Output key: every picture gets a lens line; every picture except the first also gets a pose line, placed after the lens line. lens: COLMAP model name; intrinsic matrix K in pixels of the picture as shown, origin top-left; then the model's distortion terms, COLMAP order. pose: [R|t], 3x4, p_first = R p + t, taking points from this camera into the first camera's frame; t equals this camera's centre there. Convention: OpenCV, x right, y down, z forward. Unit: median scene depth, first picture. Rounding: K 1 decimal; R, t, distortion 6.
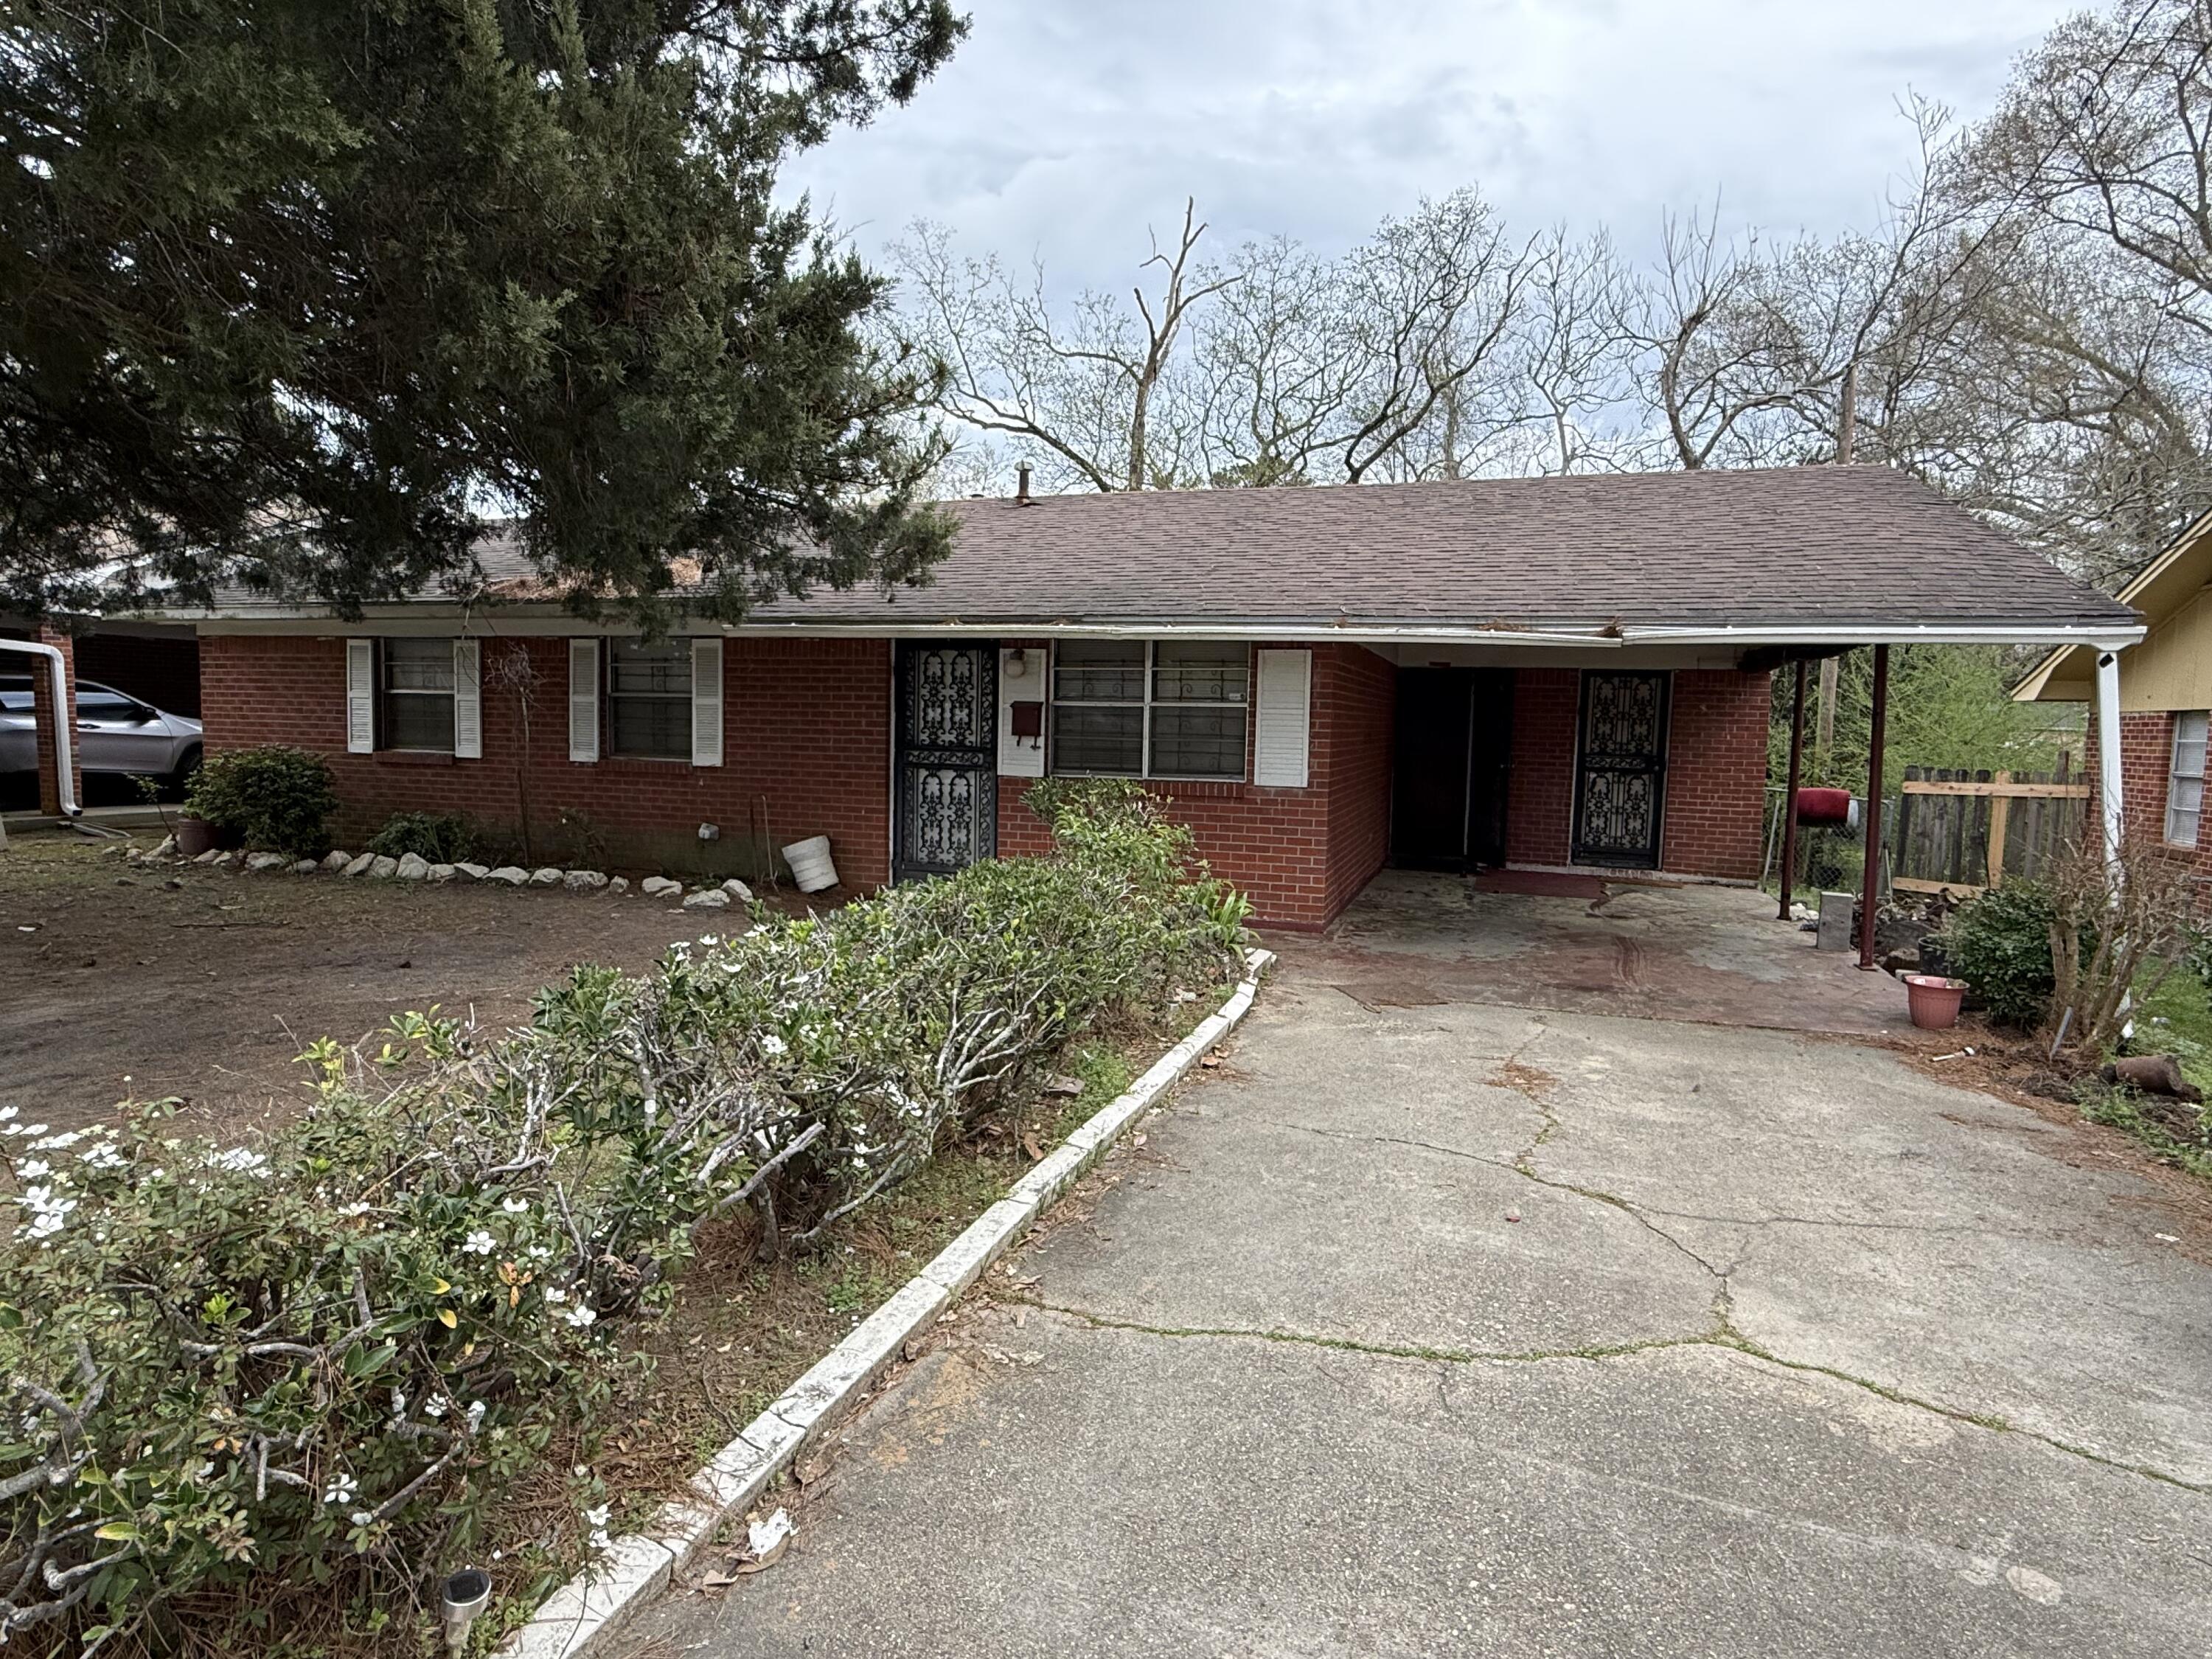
lens RADIAL K [[1234.4, 0, 1106.2], [0, 1234.4, 826.0], [0, 0, 1]] dist [0.002451, -0.000442]
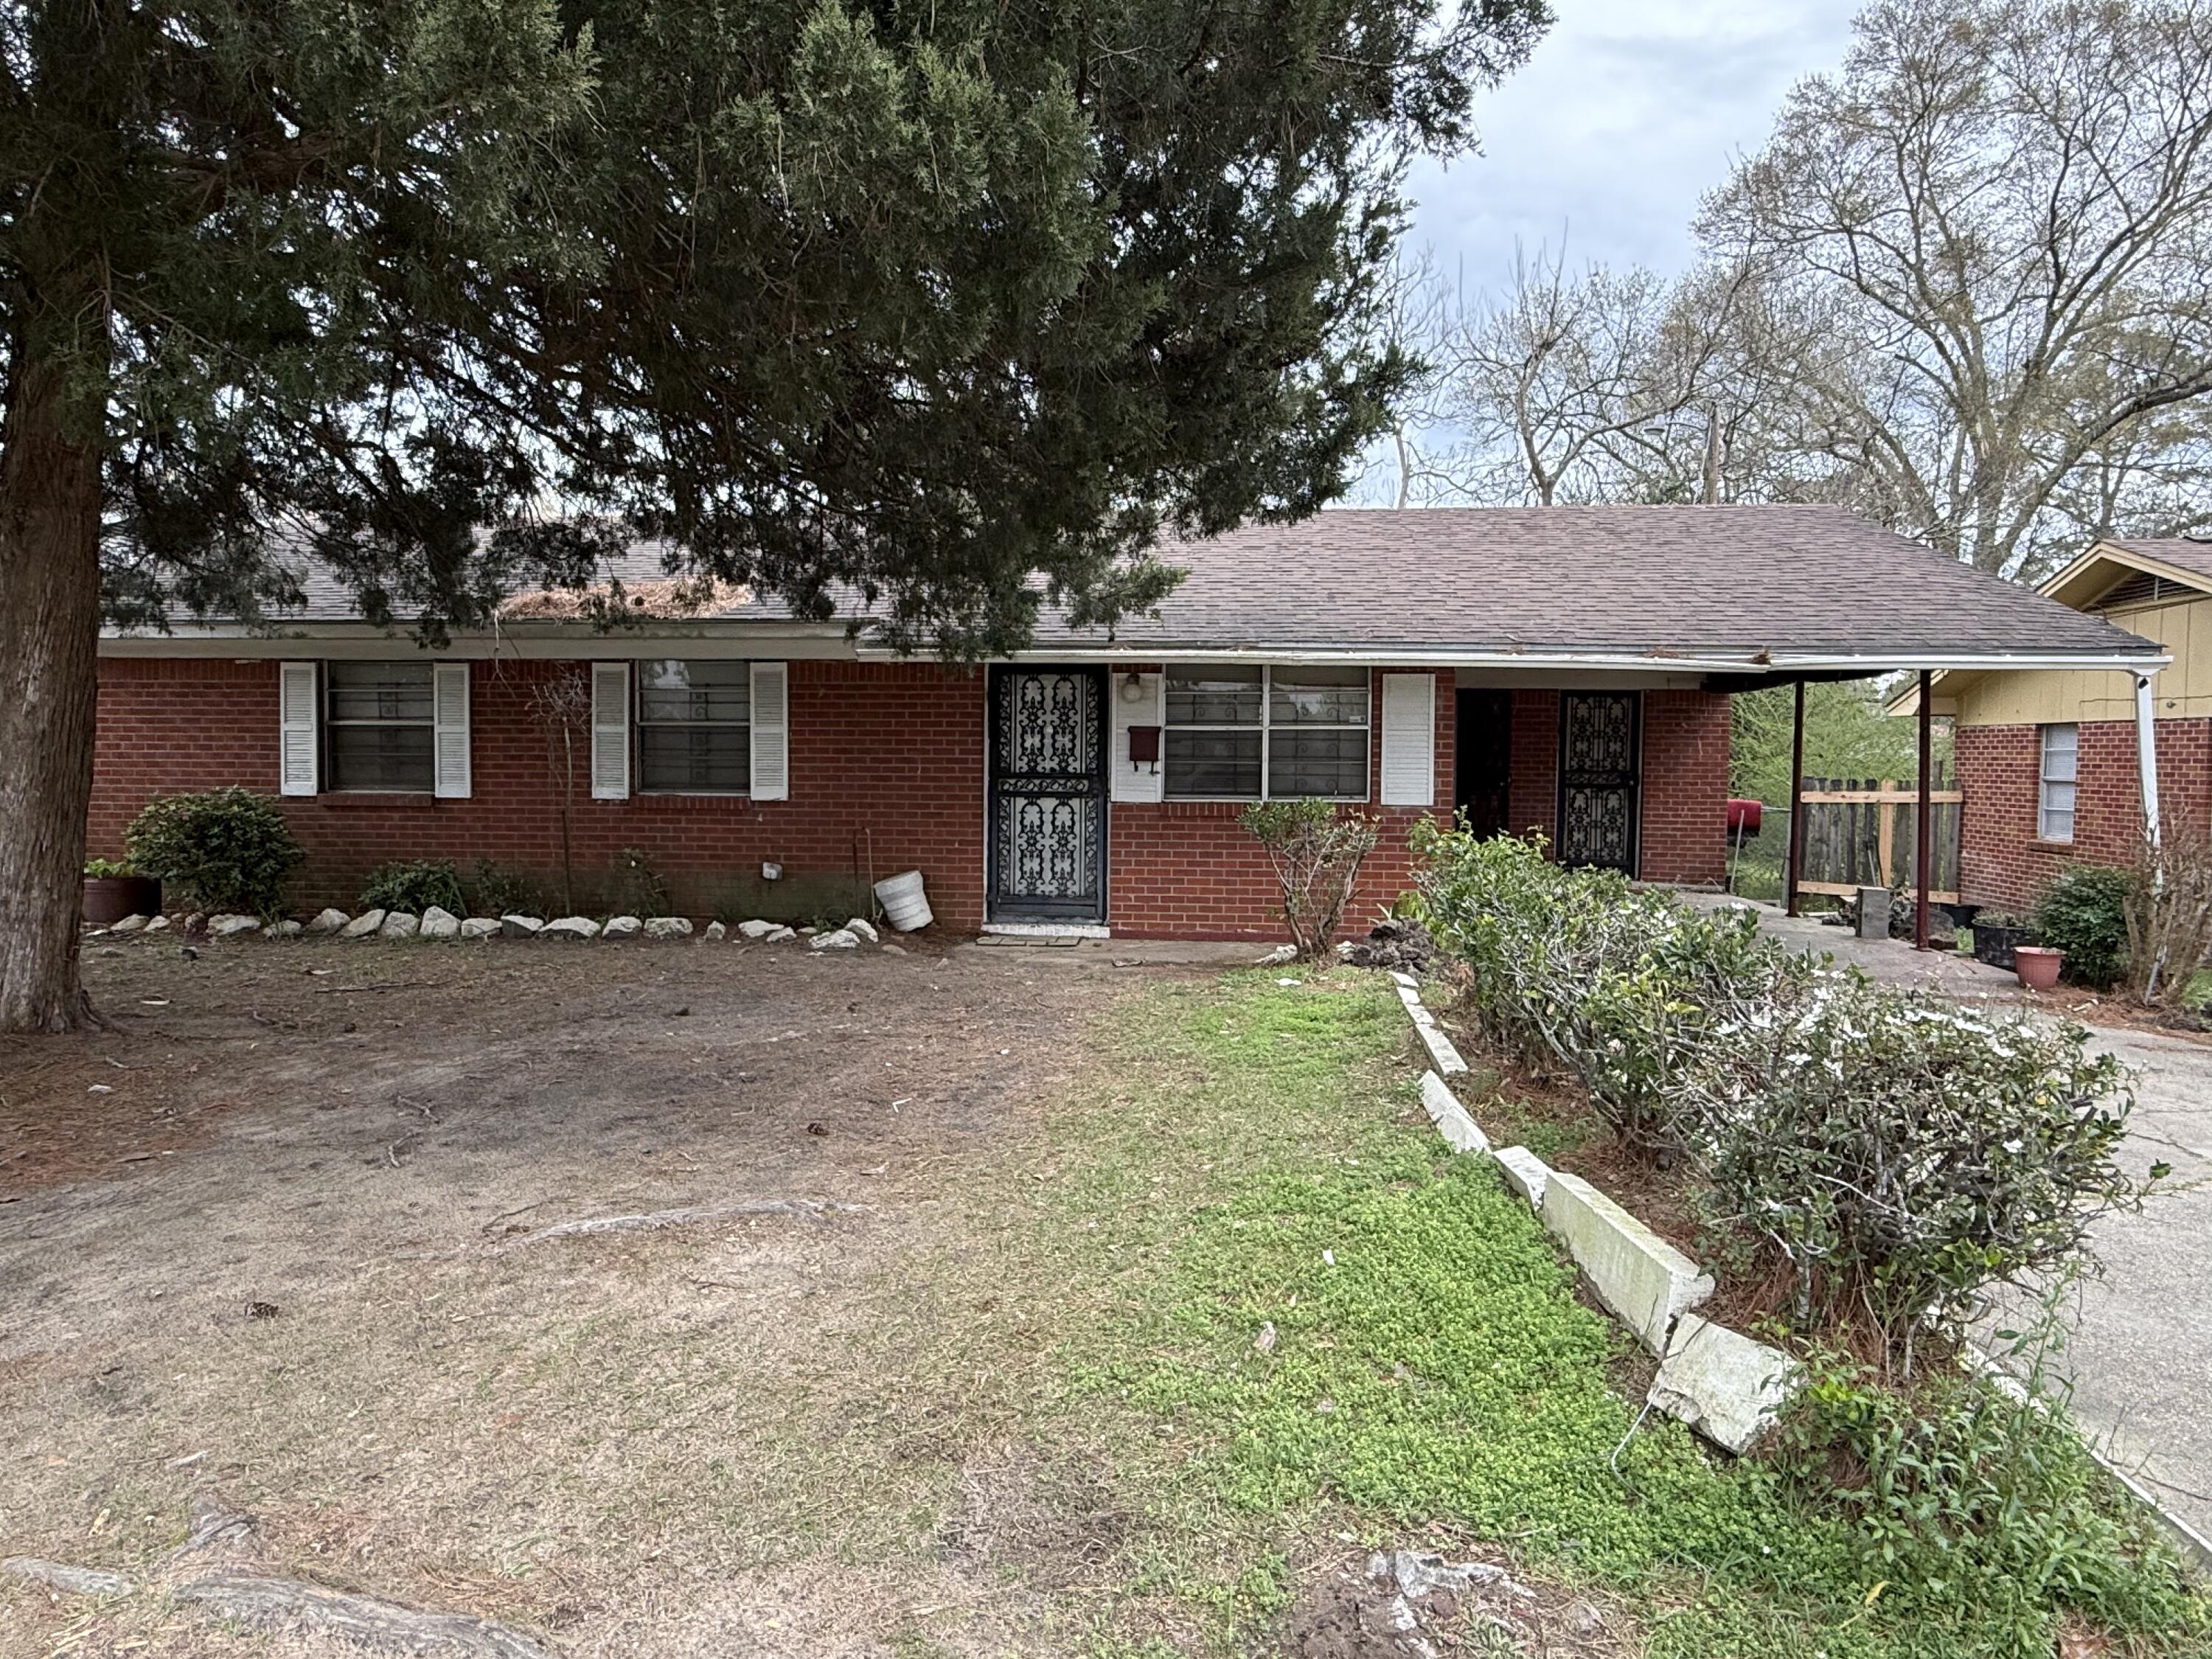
lens RADIAL K [[1411.2, 0, 1104.9], [0, 1411.2, 828.4], [0, 0, 1]] dist [0.009297, 0.001620]
pose [[0.971725, -0.027635, 0.234494, -0.340868], [0.033928, 0.999163, -0.022844, 0.005204], [-0.233666, 0.030154, 0.971849, -0.082852]]
